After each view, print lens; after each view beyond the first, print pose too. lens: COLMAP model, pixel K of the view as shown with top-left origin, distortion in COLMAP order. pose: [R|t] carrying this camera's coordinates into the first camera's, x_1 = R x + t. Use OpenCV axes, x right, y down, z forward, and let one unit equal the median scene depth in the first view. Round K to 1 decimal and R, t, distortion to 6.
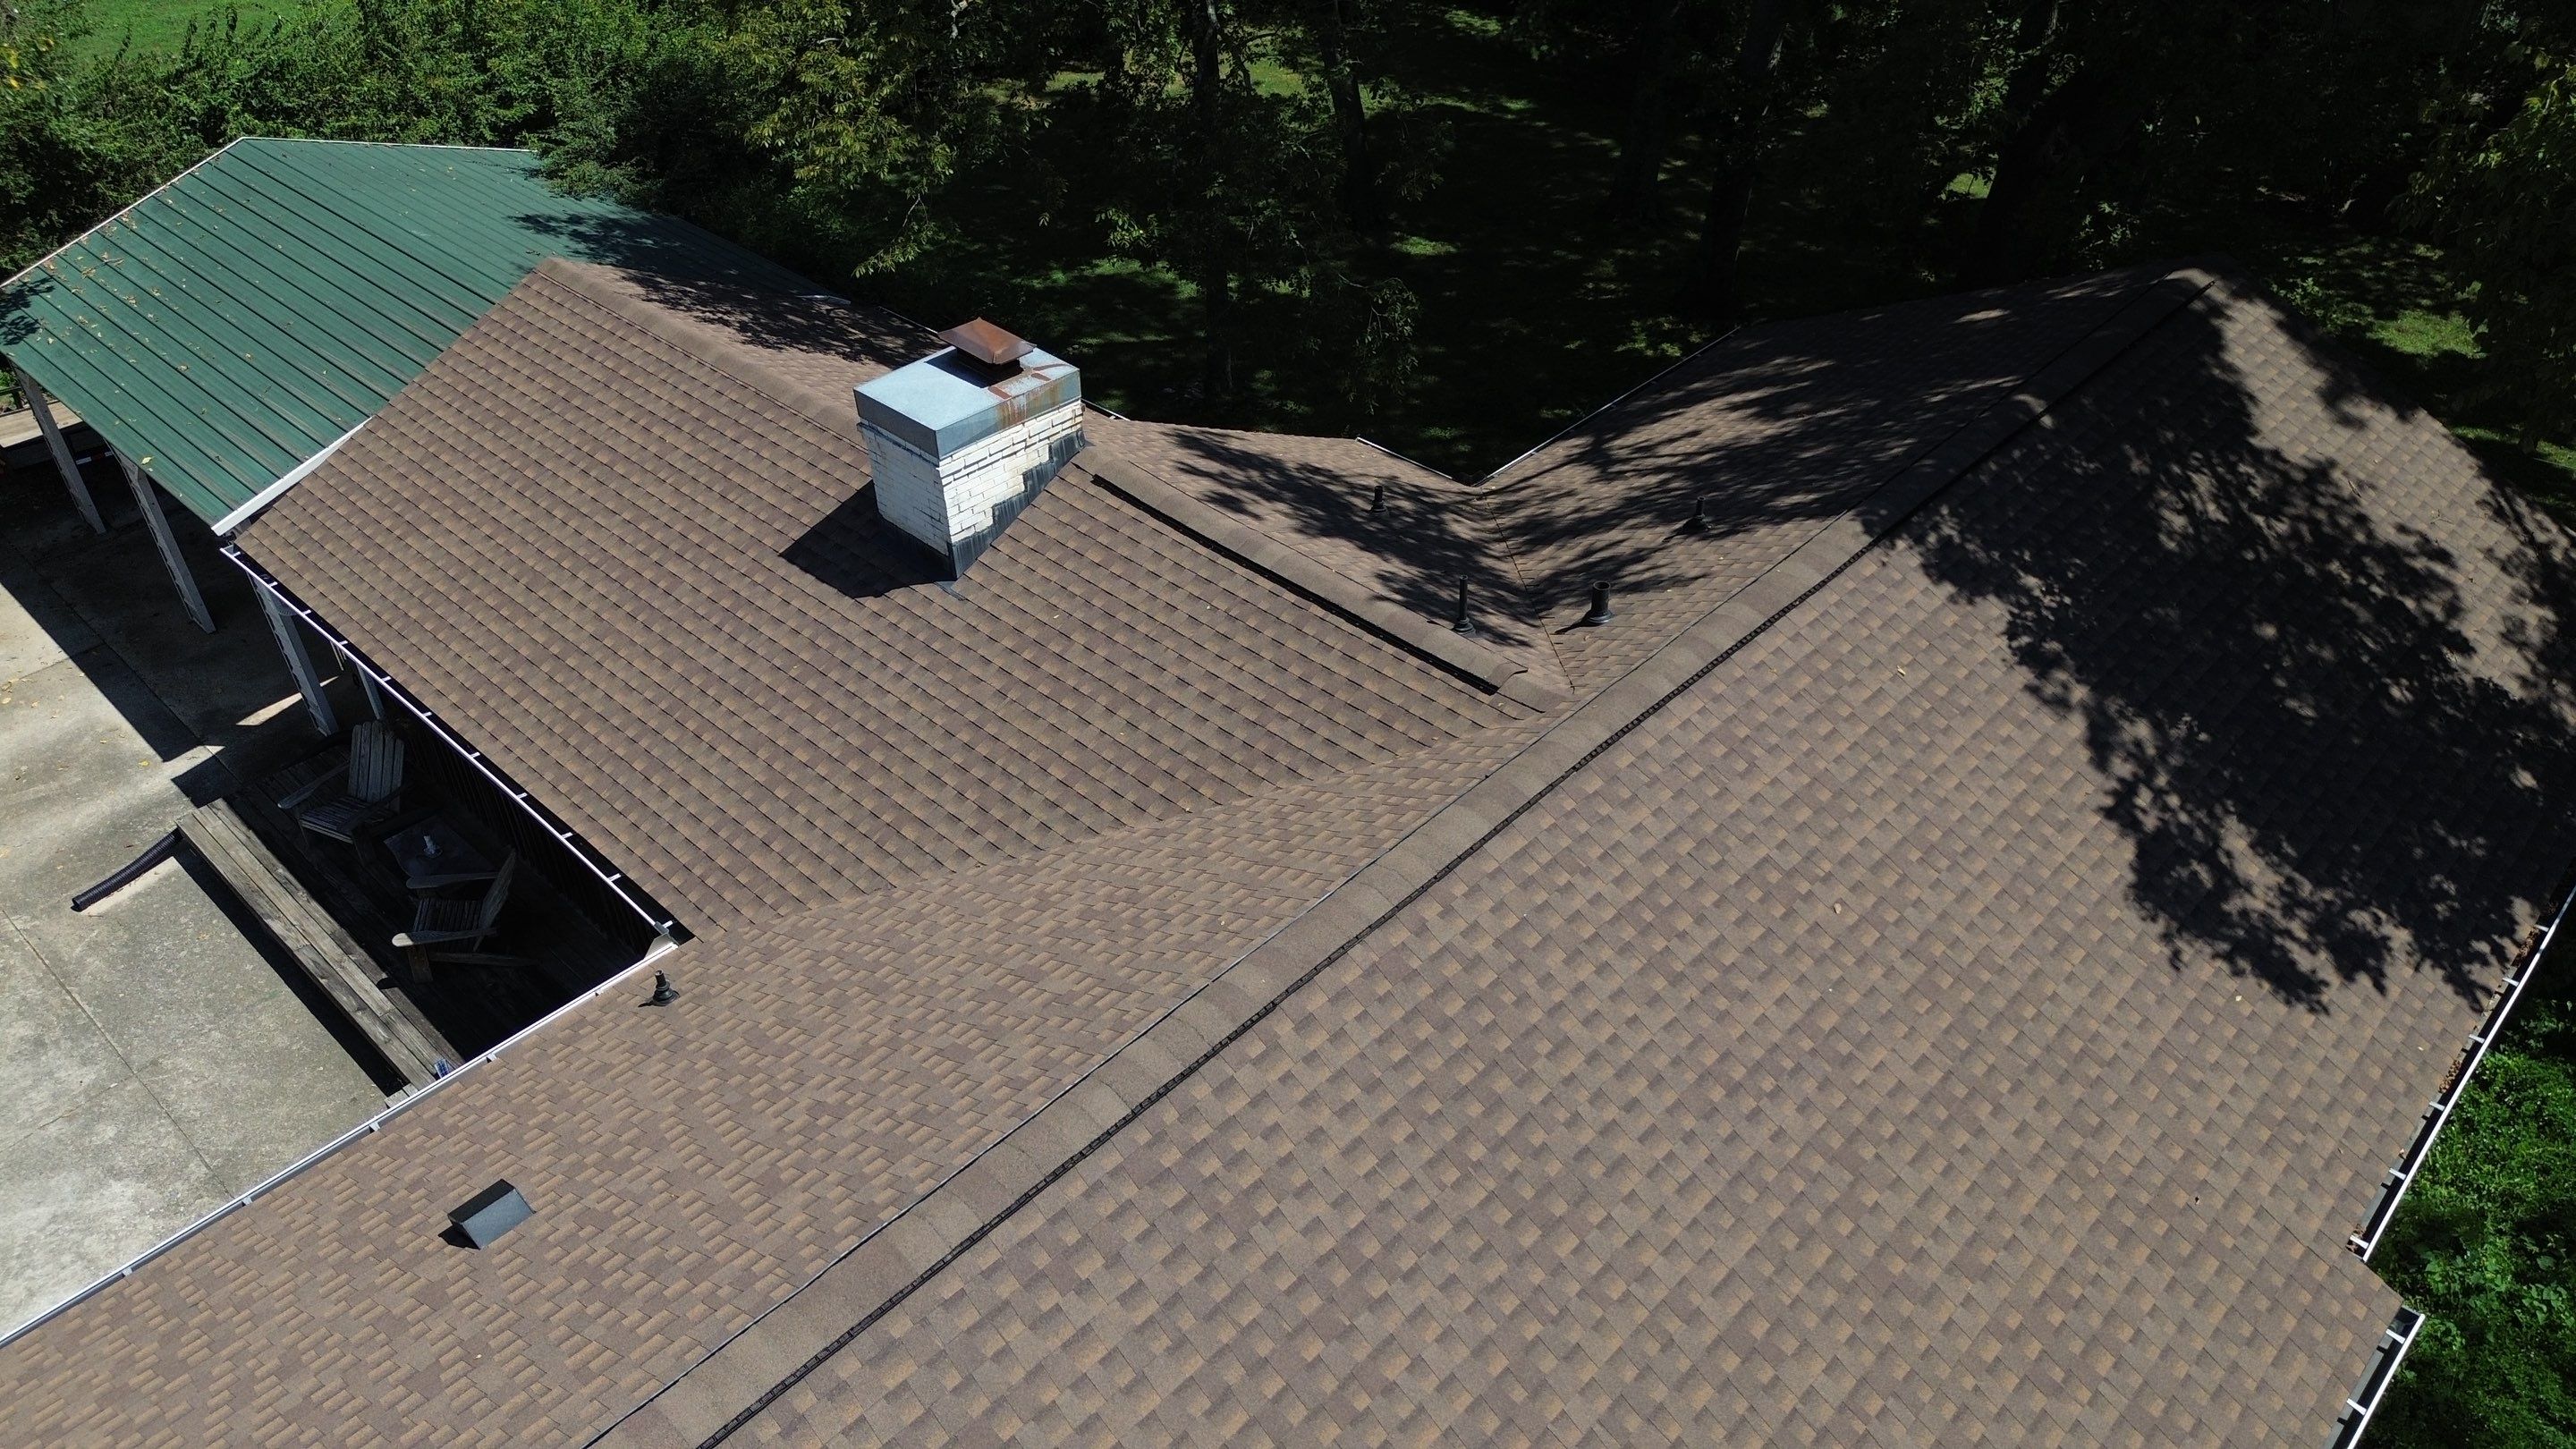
lens RADIAL K [[1837.4, 0, 1301.5], [0, 1837.4, 721.6], [0, 0, 1]] dist [0.077225, -0.072776]
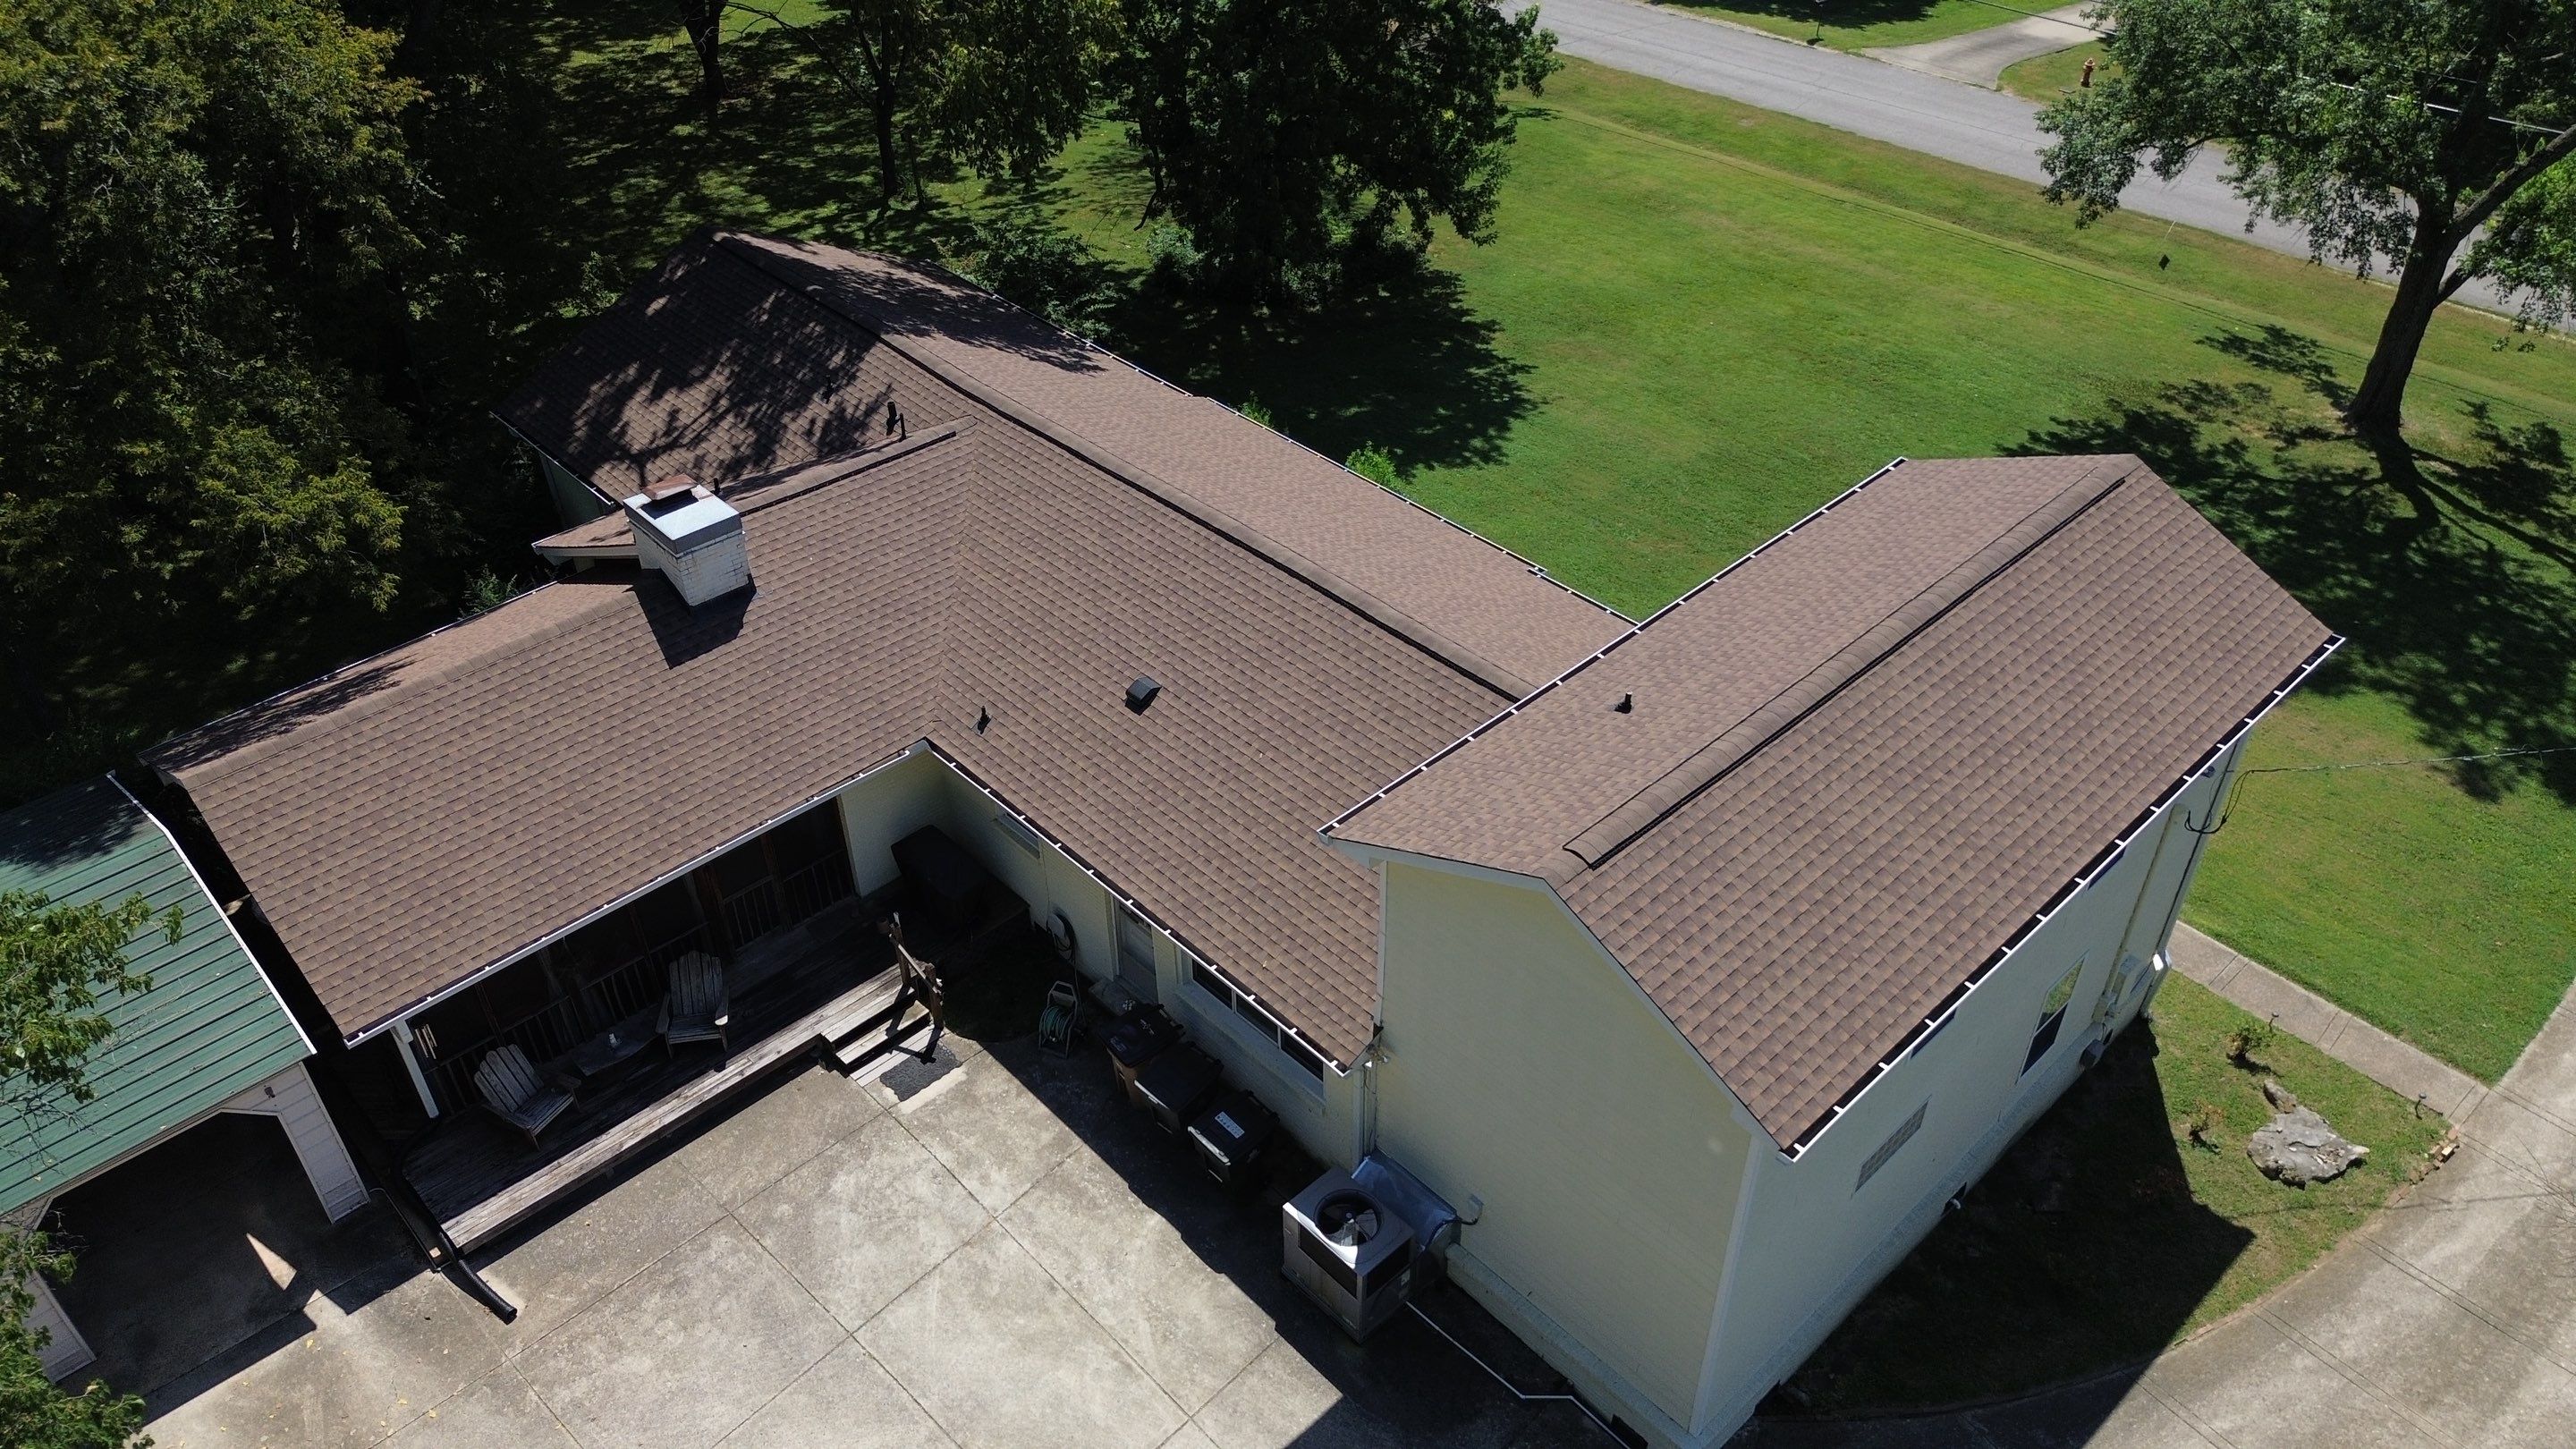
lens RADIAL K [[1843.6, 0, 1289.3], [0, 1843.6, 708.9], [0, 0, 1]] dist [0.079430, -0.075600]
pose [[0.055833, -0.594343, 0.802271, -1.621091], [0.604803, 0.659463, 0.446456, -0.478609], [-0.794416, 0.460289, 0.396280, -0.097669]]
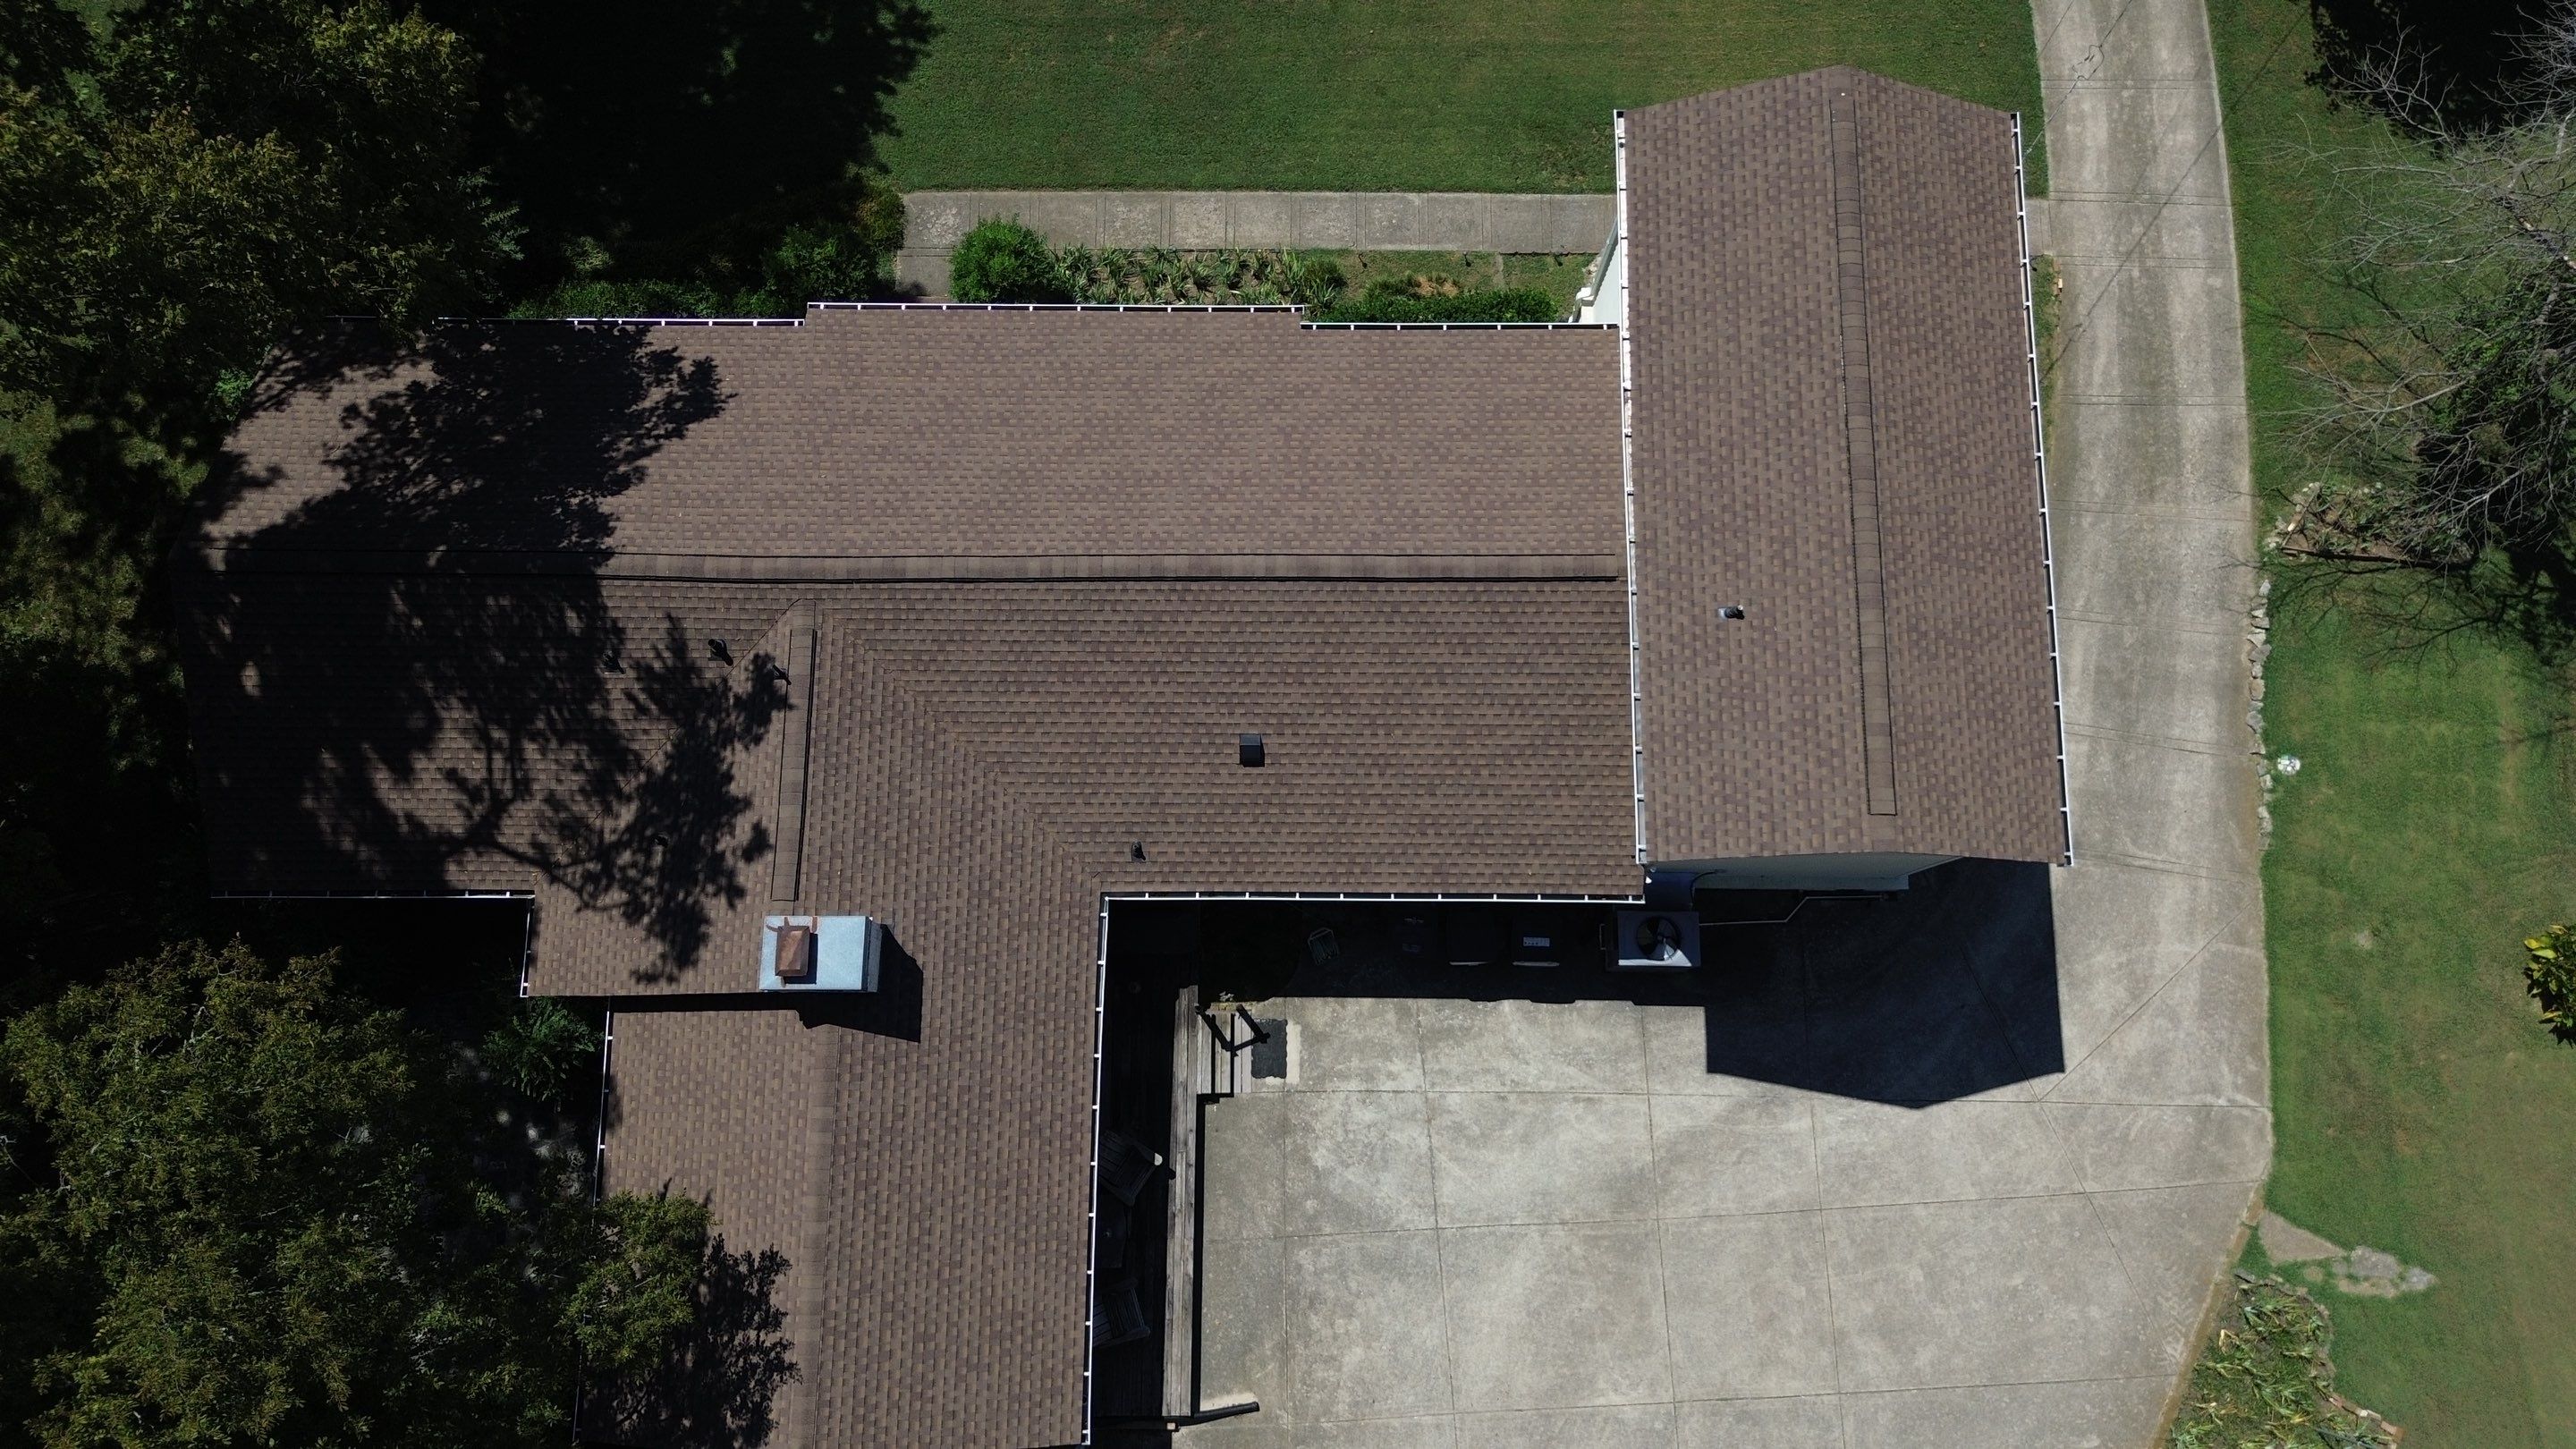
lens RADIAL K [[1843.6, 0, 1289.3], [0, 1843.6, 708.9], [0, 0, 1]] dist [0.079430, -0.075600]
pose [[-0.681701, -0.712950, 0.164275, -0.589080], [0.449984, -0.231527, 0.862502, -1.398638], [-0.576887, 0.661889, 0.478648, -0.277822]]
